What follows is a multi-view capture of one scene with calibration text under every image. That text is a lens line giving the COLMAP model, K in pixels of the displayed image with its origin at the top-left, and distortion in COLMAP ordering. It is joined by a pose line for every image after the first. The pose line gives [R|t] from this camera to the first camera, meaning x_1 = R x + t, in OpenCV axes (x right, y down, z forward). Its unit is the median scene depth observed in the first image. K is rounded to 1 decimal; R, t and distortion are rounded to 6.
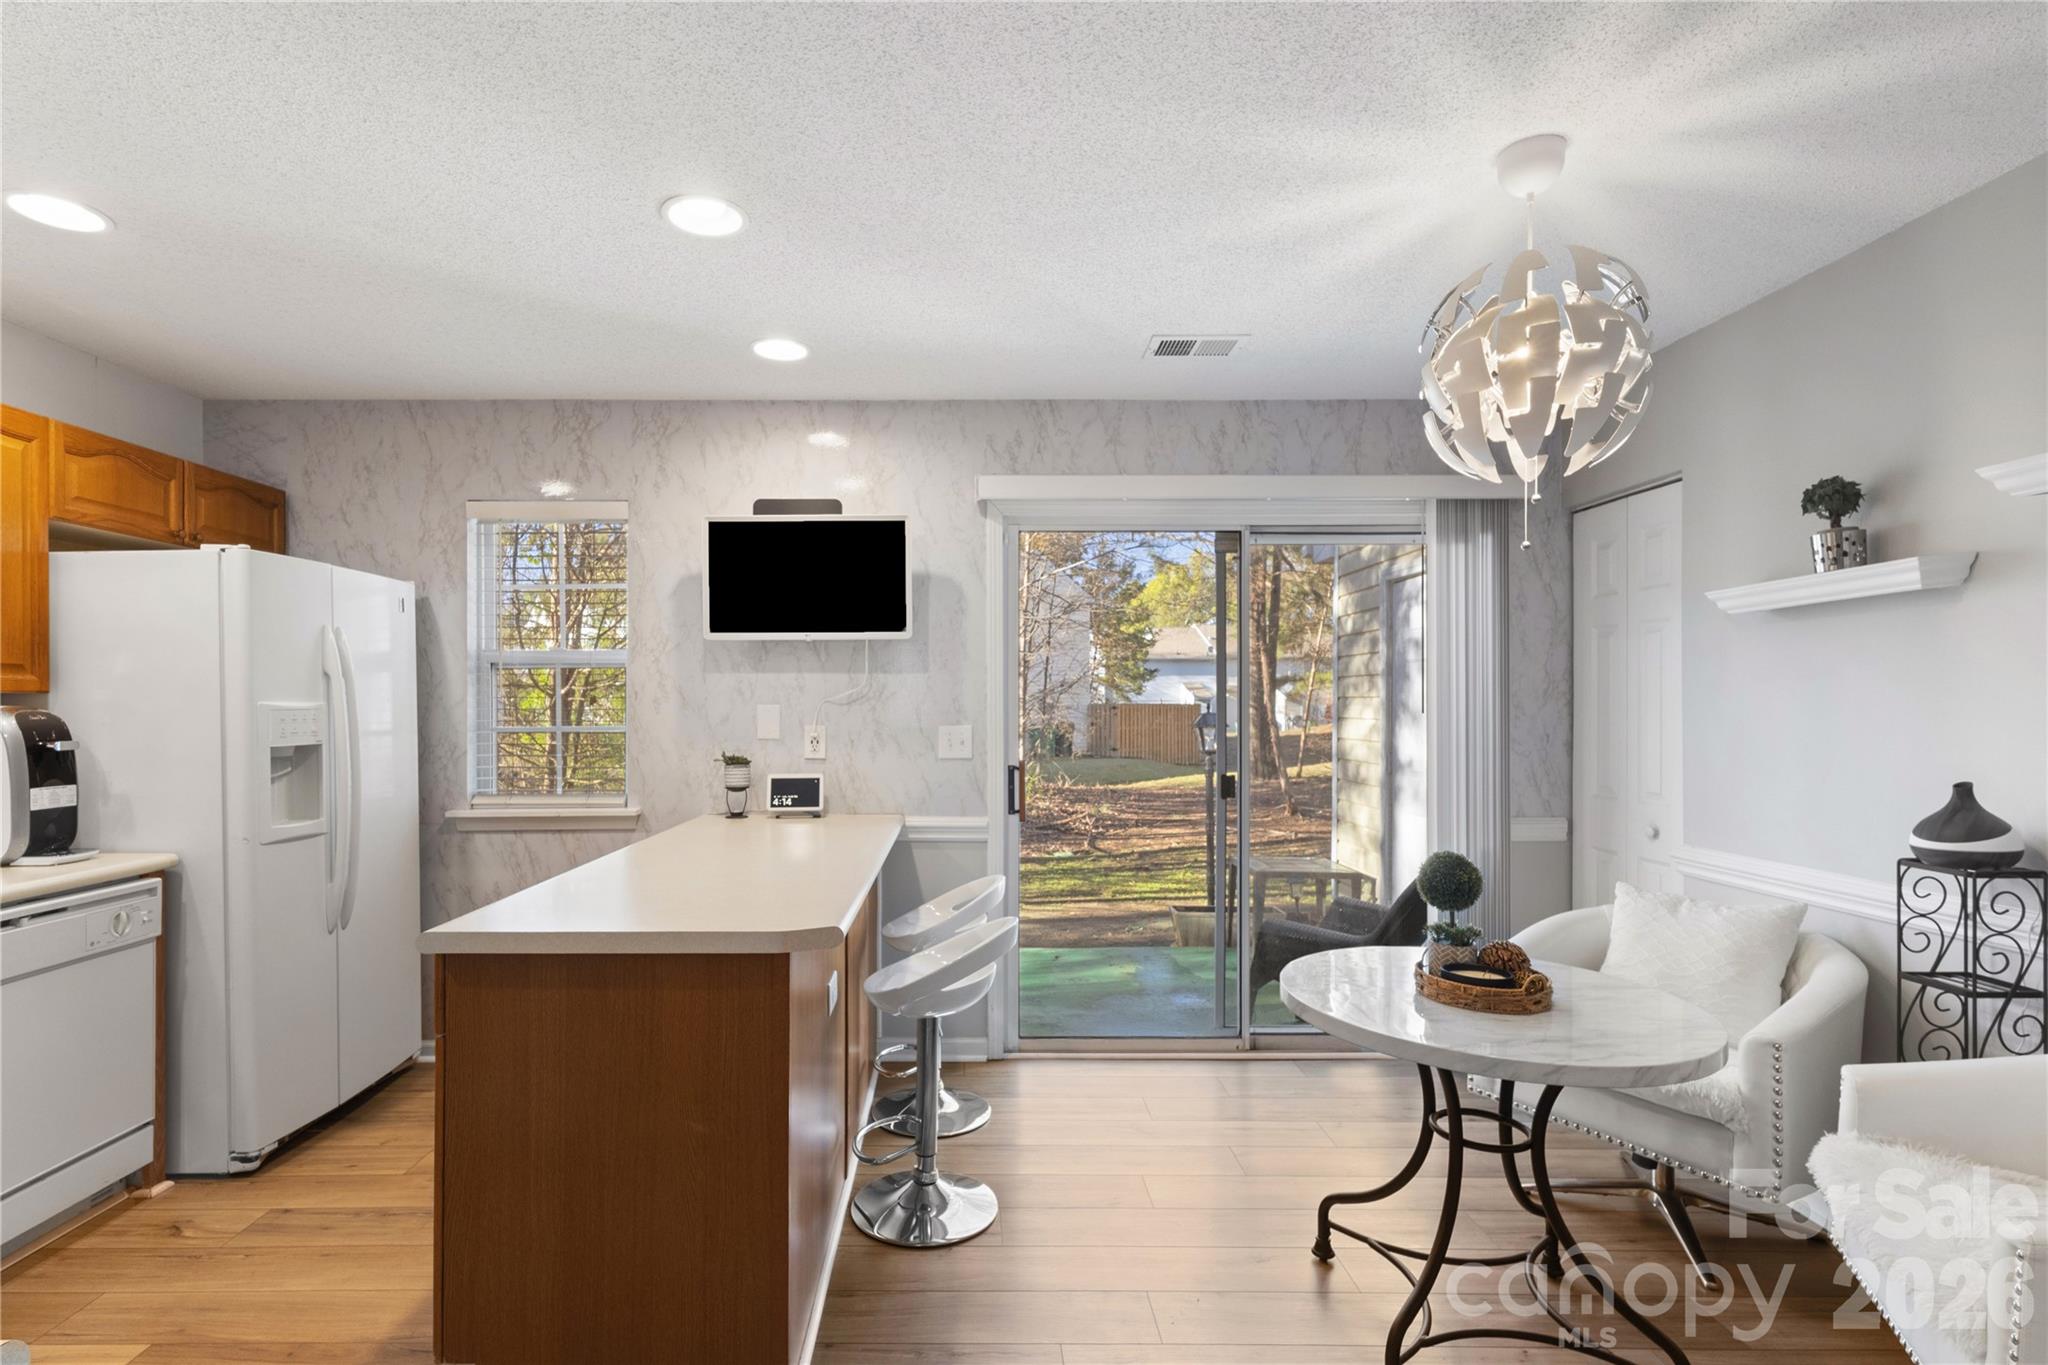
lens RADIAL K [[973.4, 0, 967.9], [0, 973.4, 694.2], [0, 0, 1]] dist [-0.001341, -0.000134]
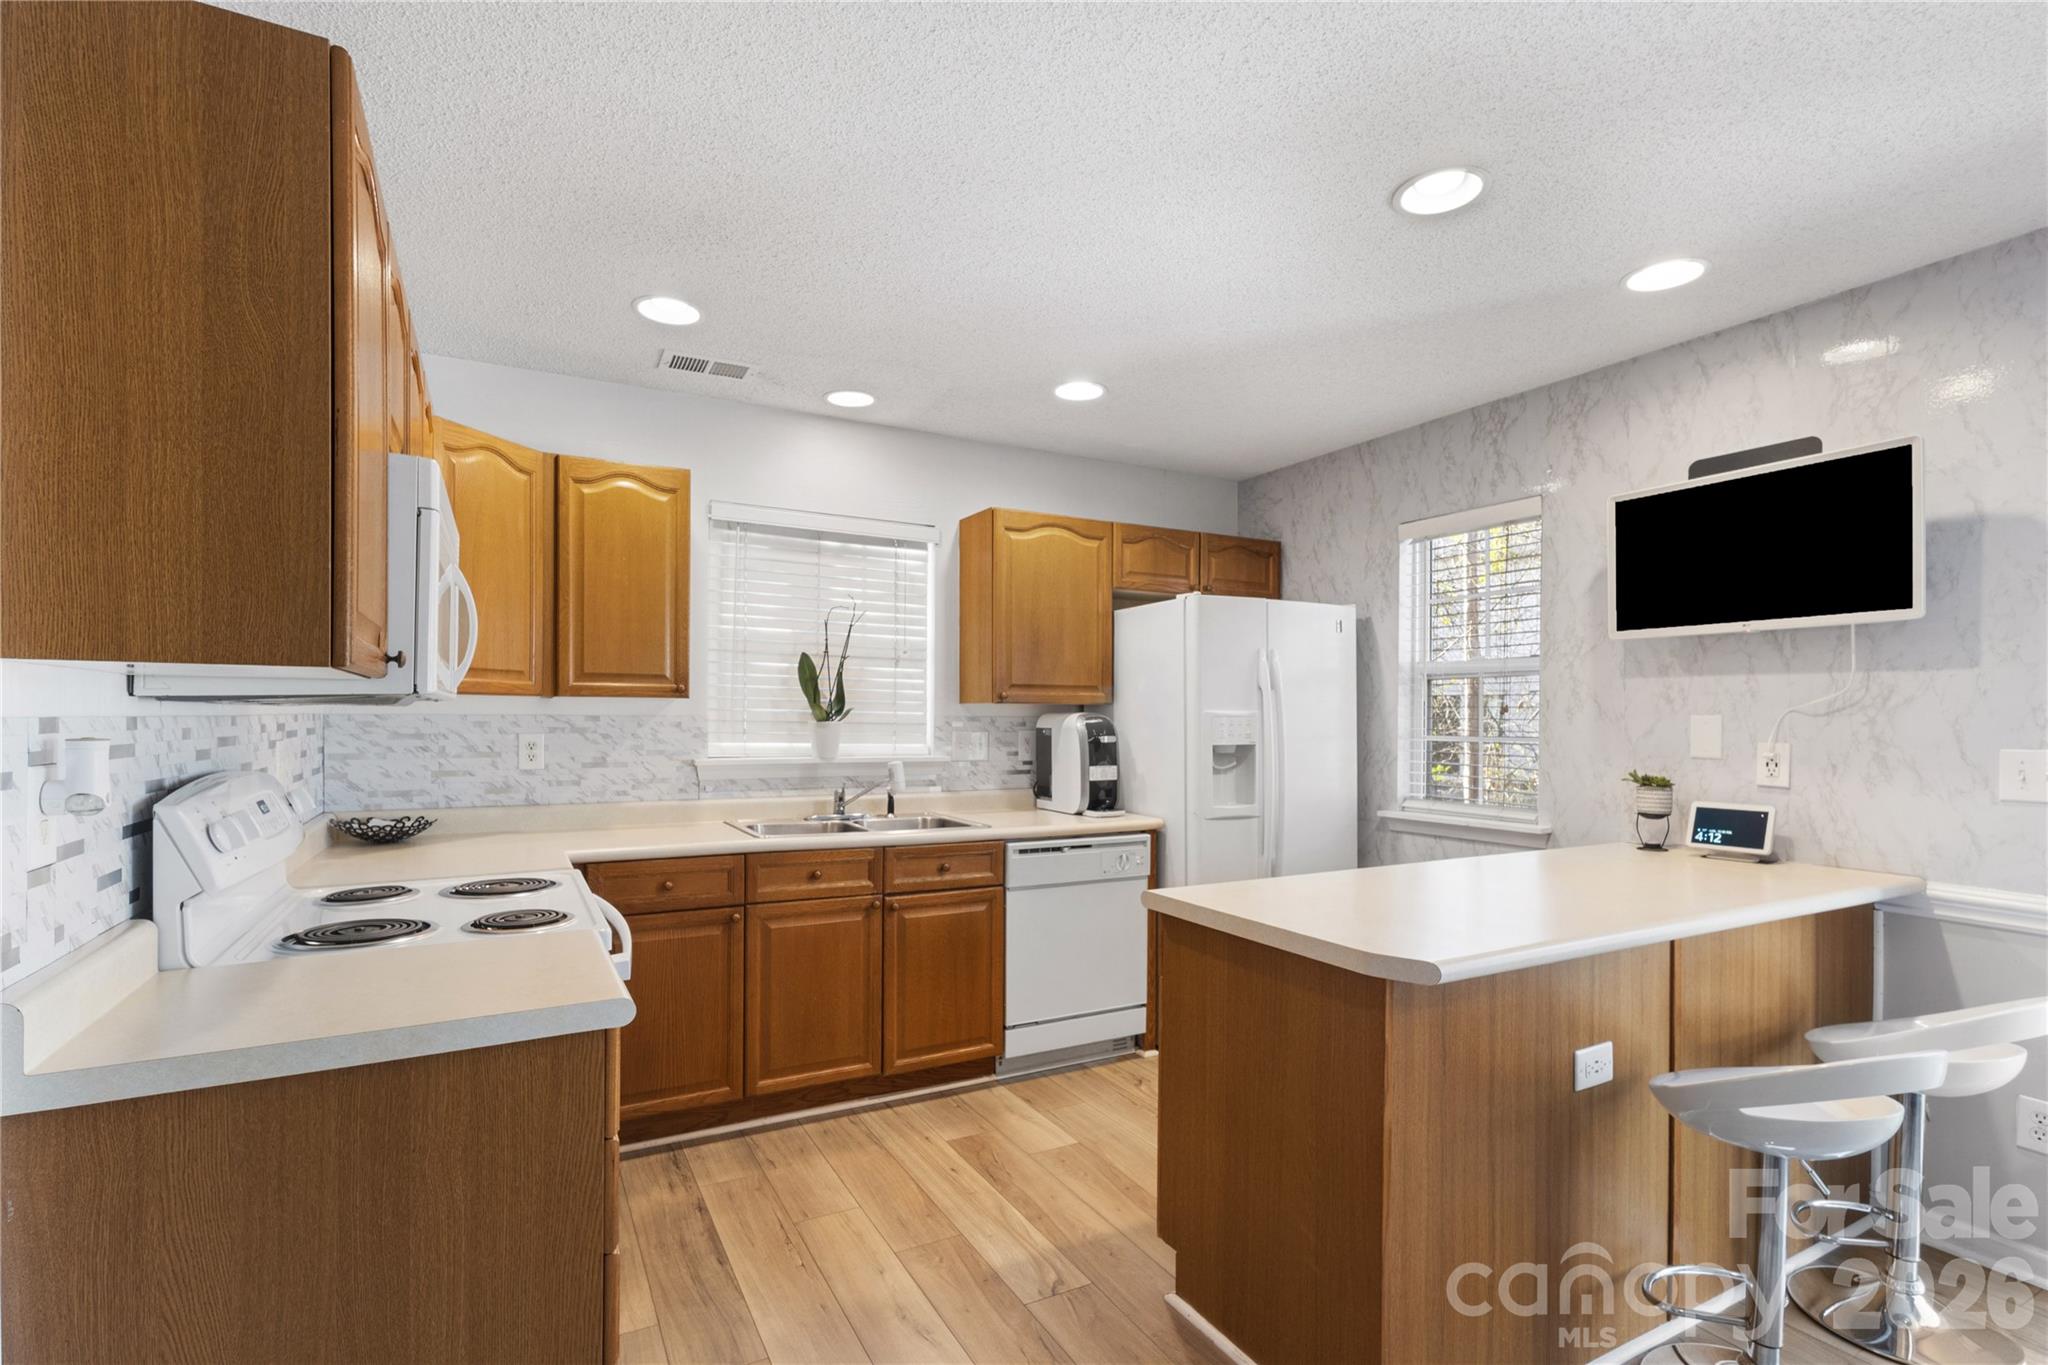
lens RADIAL K [[958.9, 0, 1021.3], [0, 958.9, 715.4], [0, 0, 1]] dist [0.001765, 0.000496]
pose [[0.470625, 0.004703, -0.882321, 0.229708], [0.002920, 0.999972, 0.006888, 0.003935], [0.882329, -0.005818, 0.470598, 0.132587]]
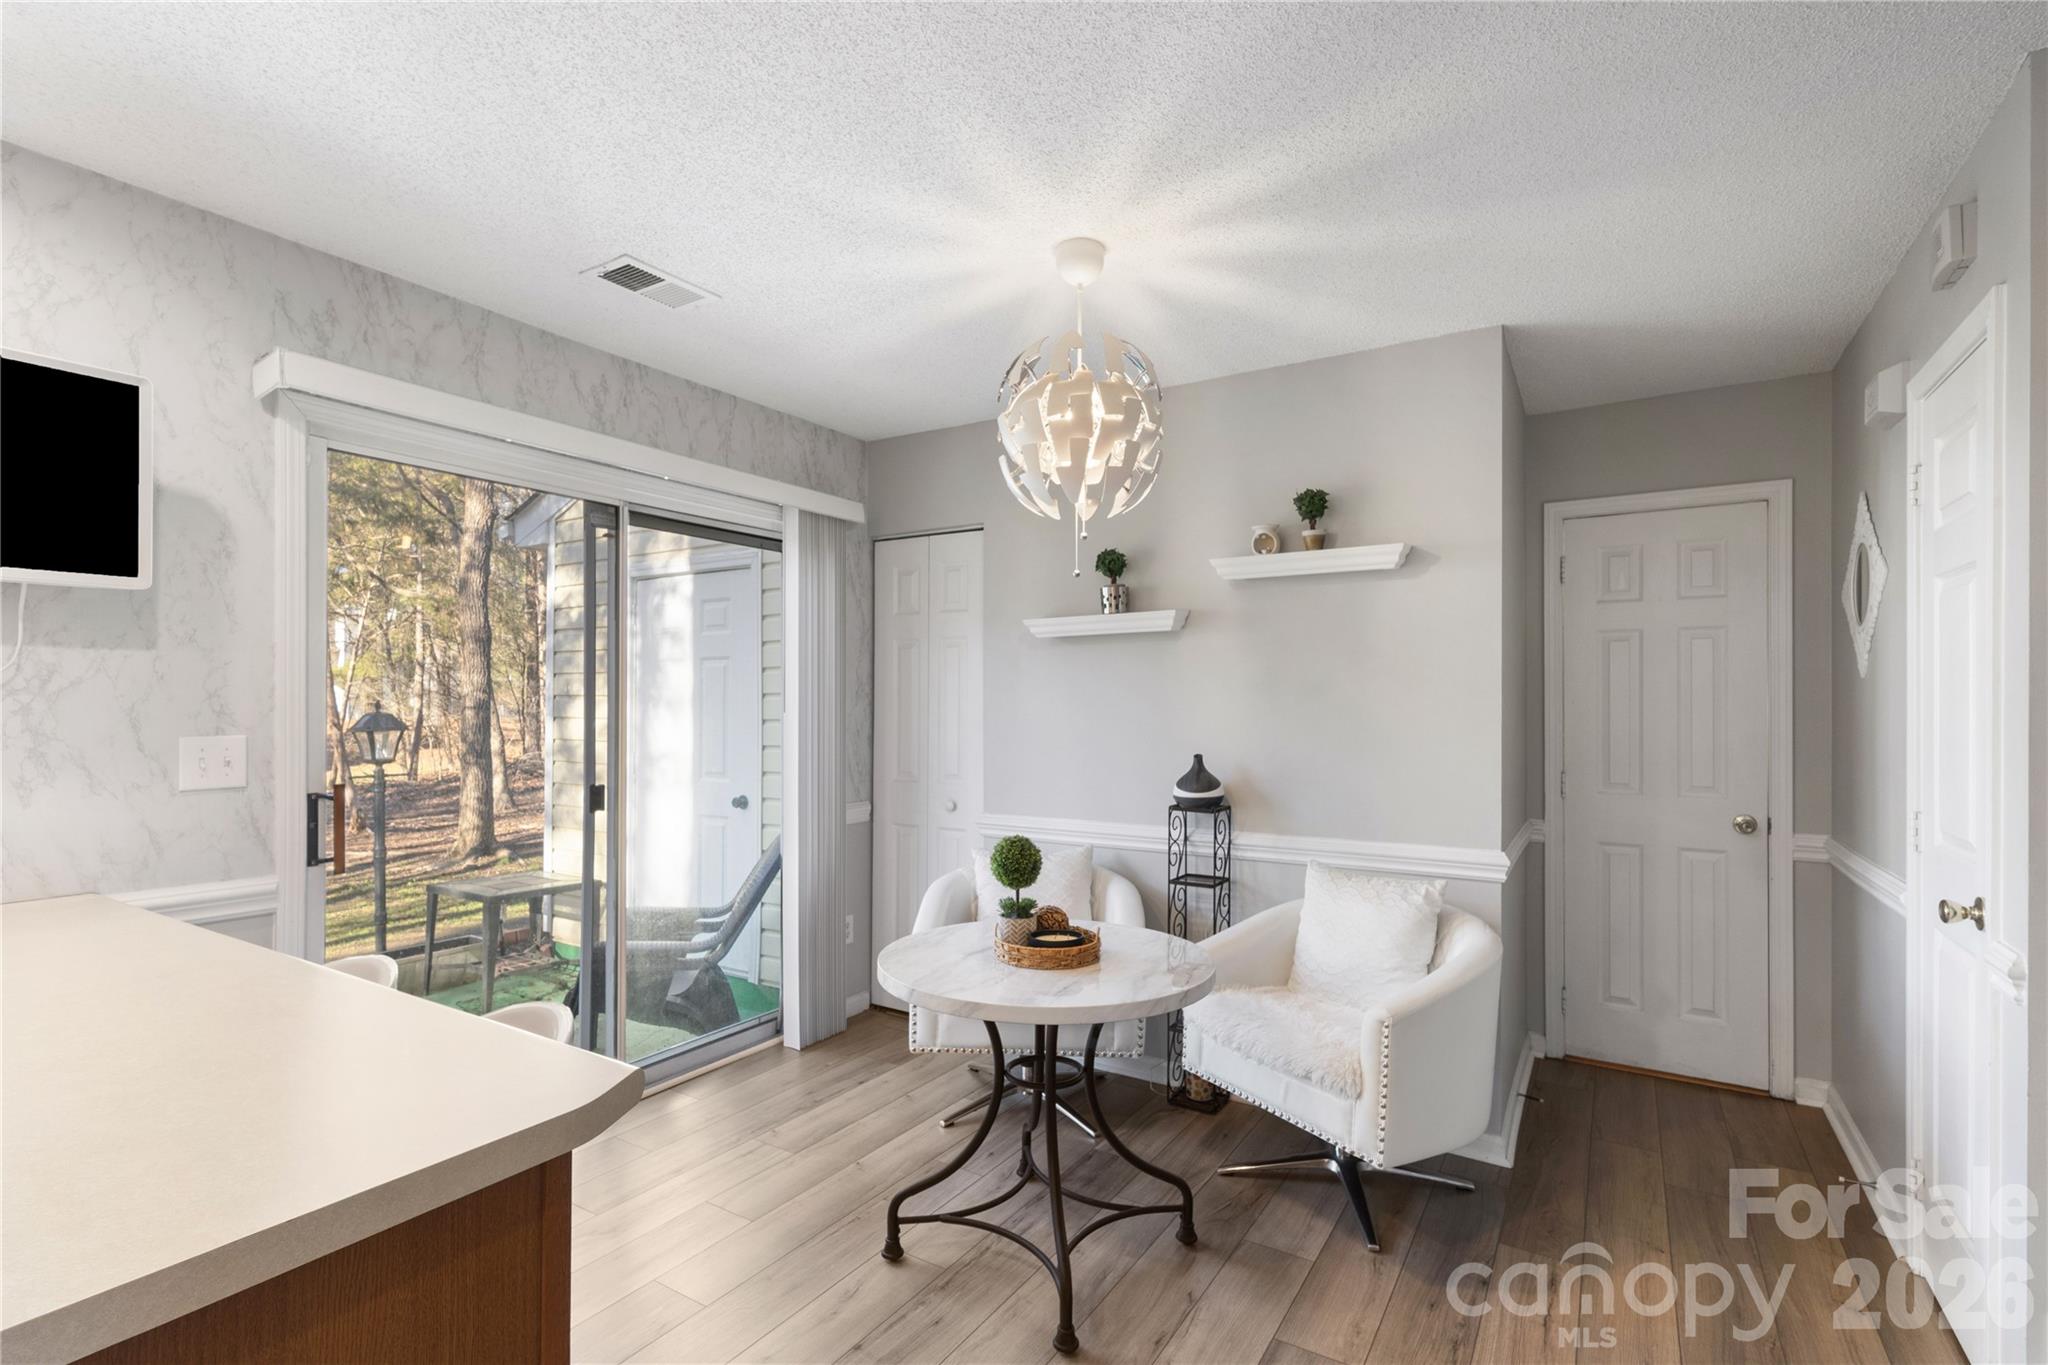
lens RADIAL K [[945.5, 0, 1030.8], [0, 945.5, 697.4], [0, 0, 1]] dist [0.001033, 0.000817]
pose [[0.534176, 0.007997, 0.845336, -0.250055], [-0.013195, 0.999912, -0.001121, 0.001078], [-0.845271, -0.010555, 0.534234, 0.235790]]
